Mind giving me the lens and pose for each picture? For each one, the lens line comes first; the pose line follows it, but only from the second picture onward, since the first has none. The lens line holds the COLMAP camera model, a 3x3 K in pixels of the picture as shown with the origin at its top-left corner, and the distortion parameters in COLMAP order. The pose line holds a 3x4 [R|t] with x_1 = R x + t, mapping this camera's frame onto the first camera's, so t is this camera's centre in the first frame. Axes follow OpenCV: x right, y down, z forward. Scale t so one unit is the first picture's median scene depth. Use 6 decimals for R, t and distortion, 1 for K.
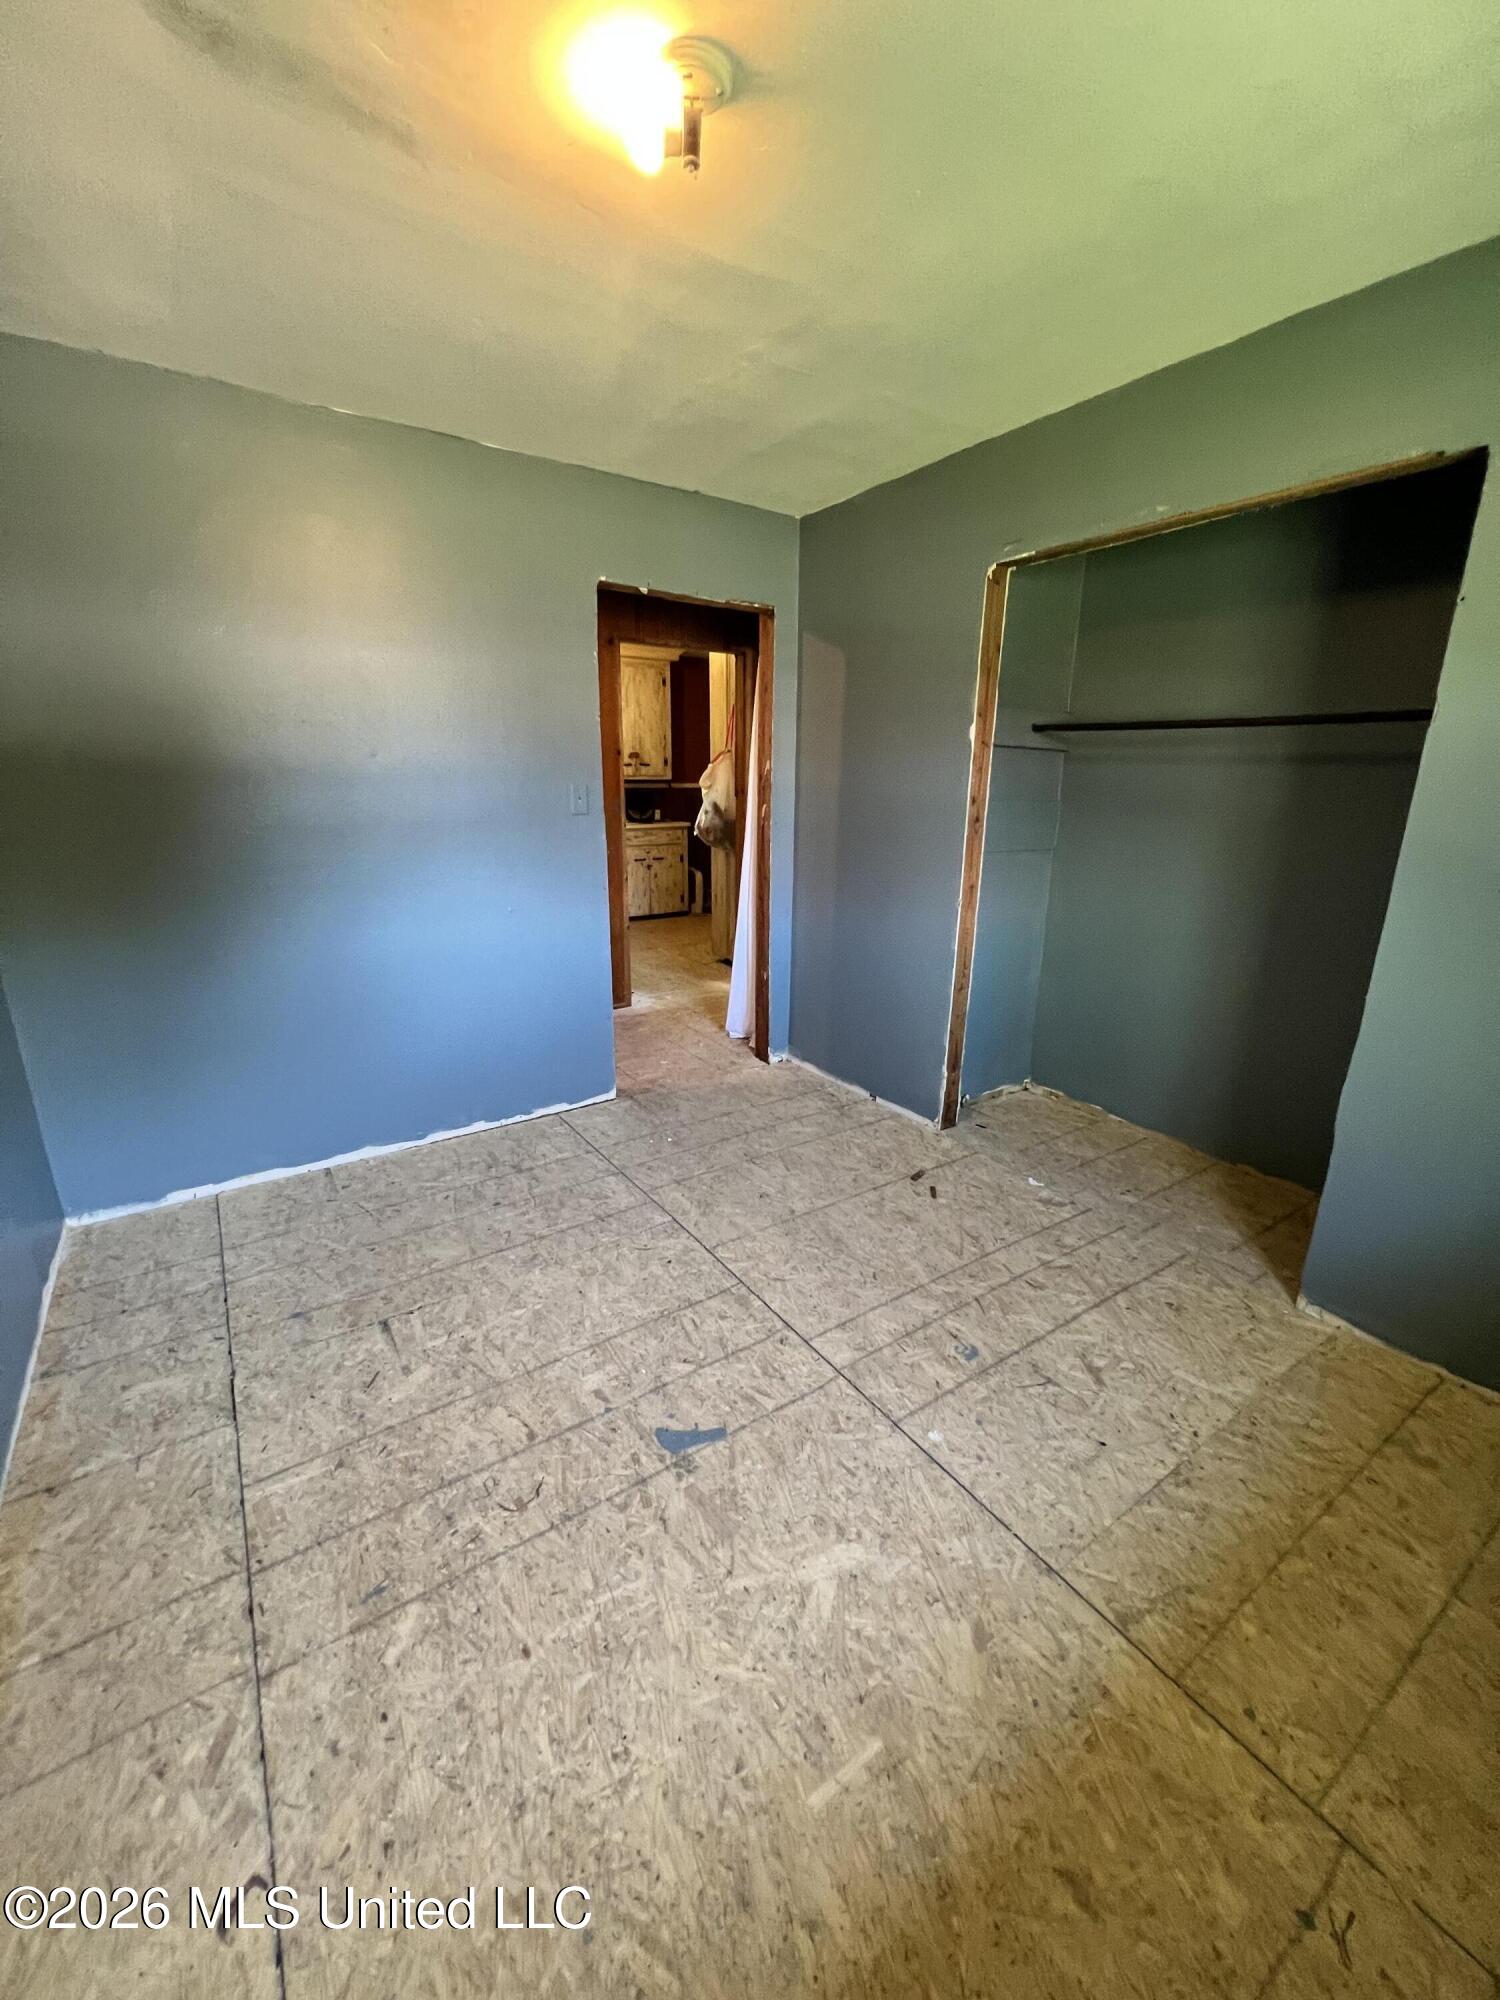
lens RADIAL K [[805.2, 0, 752.7], [0, 805.2, 1000.5], [0, 0, 1]] dist [0.011170, 0.000136]
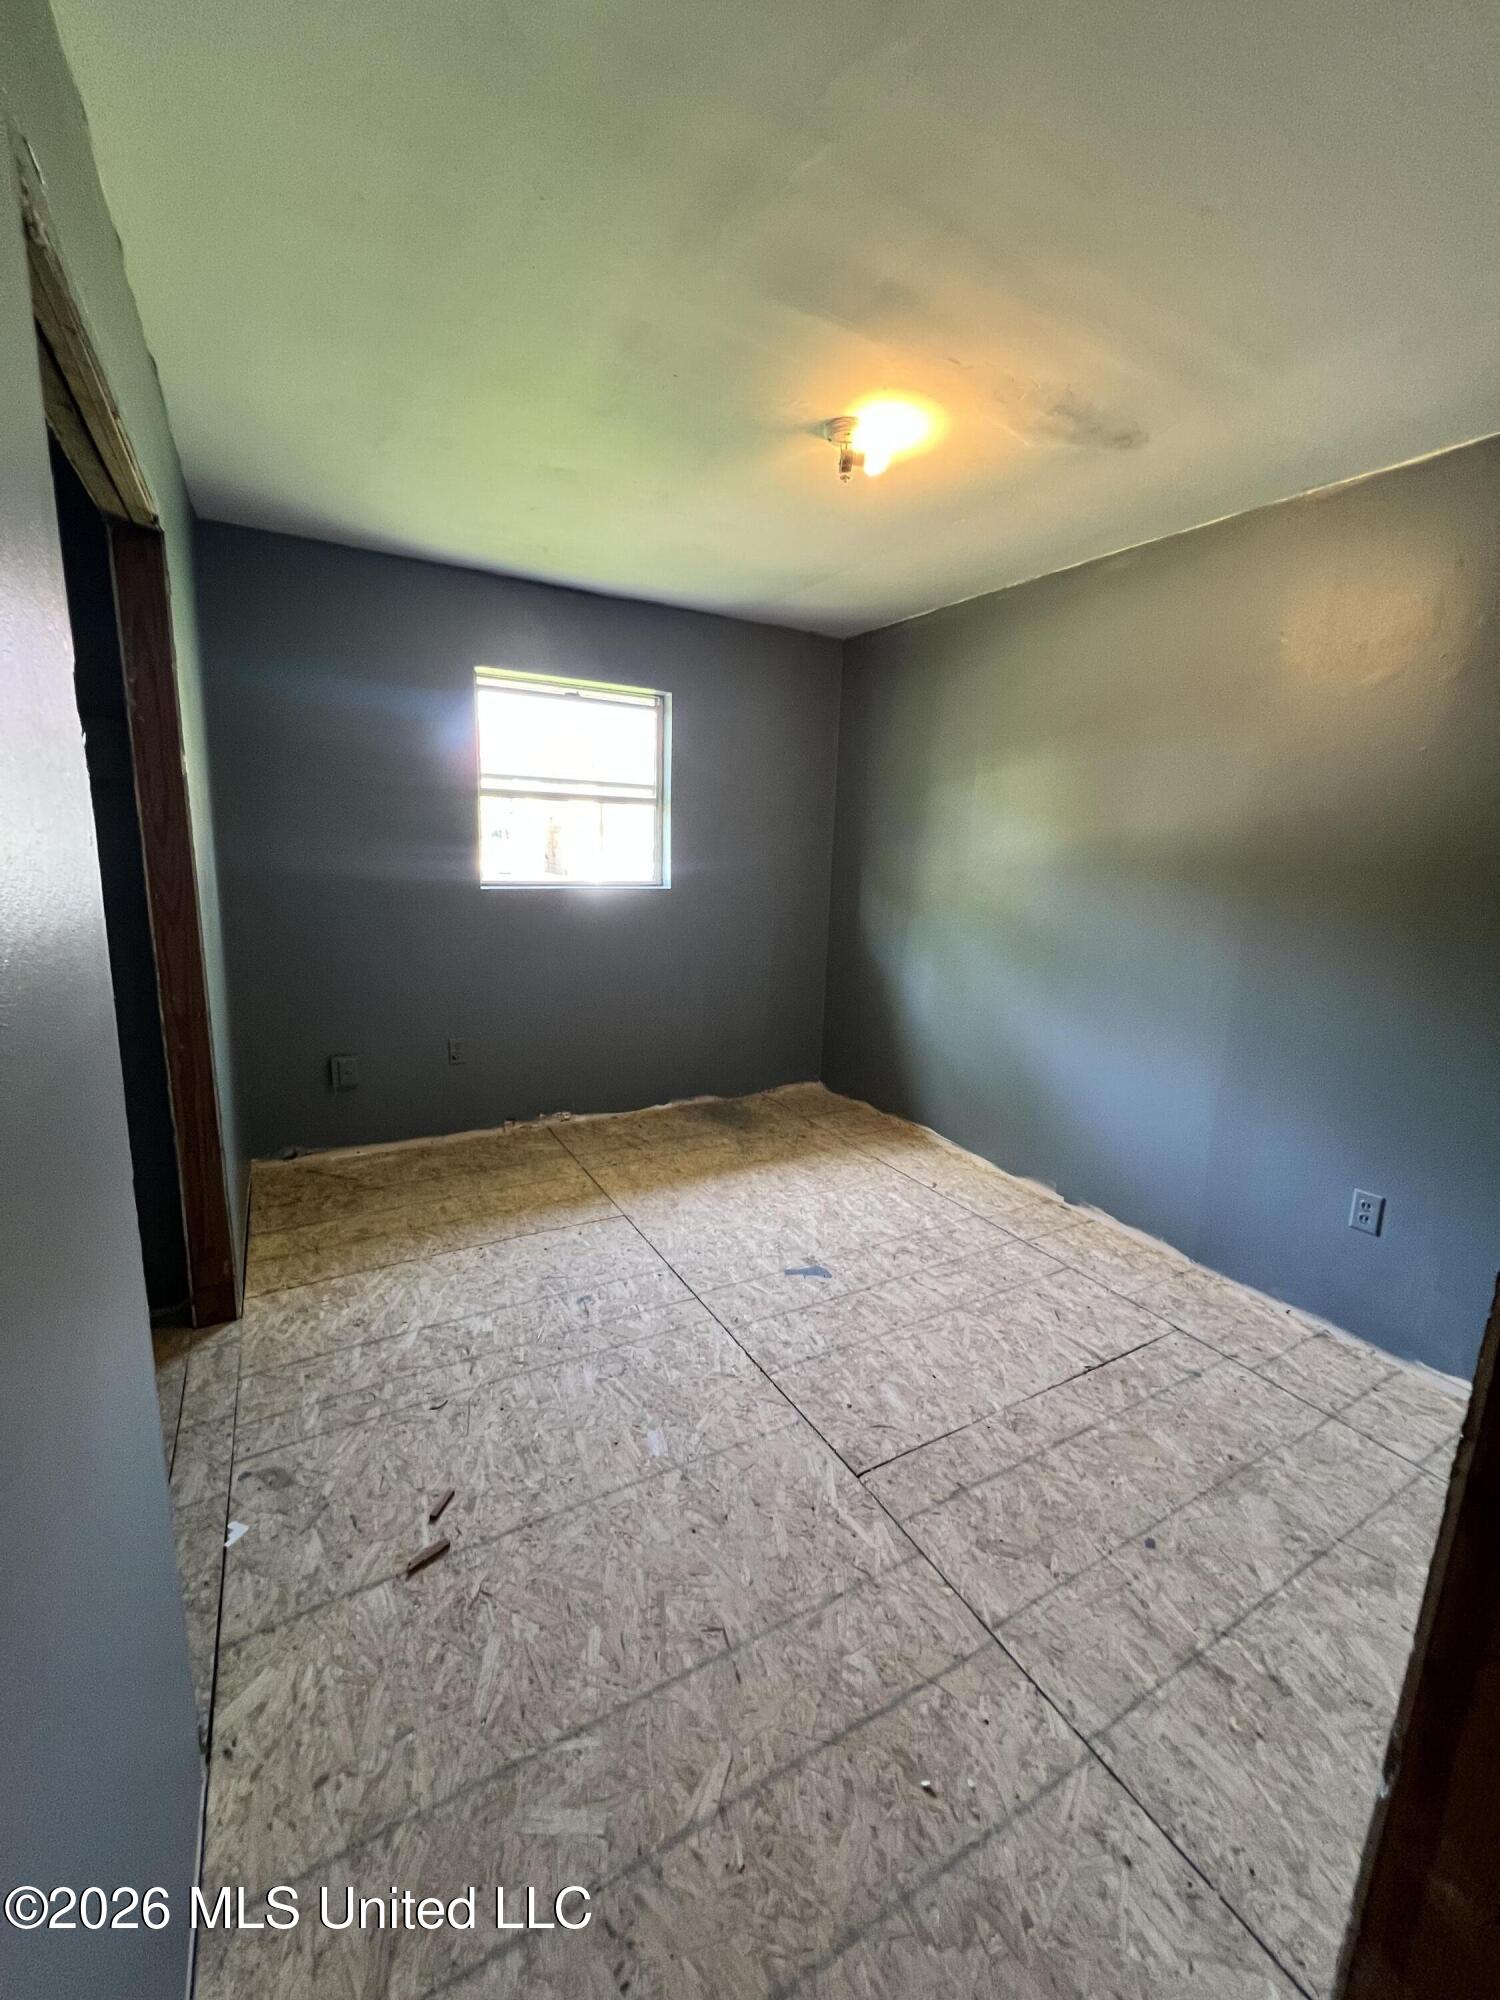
lens RADIAL K [[805.2, 0, 750.5], [0, 805.2, 997.0], [0, 0, 1]] dist [0.011170, 0.000136]
pose [[-0.995913, -0.060153, 0.067375, -0.040528], [-0.022417, 0.887234, 0.460775, -0.622986], [-0.087495, 0.457382, -0.884956, 2.144477]]
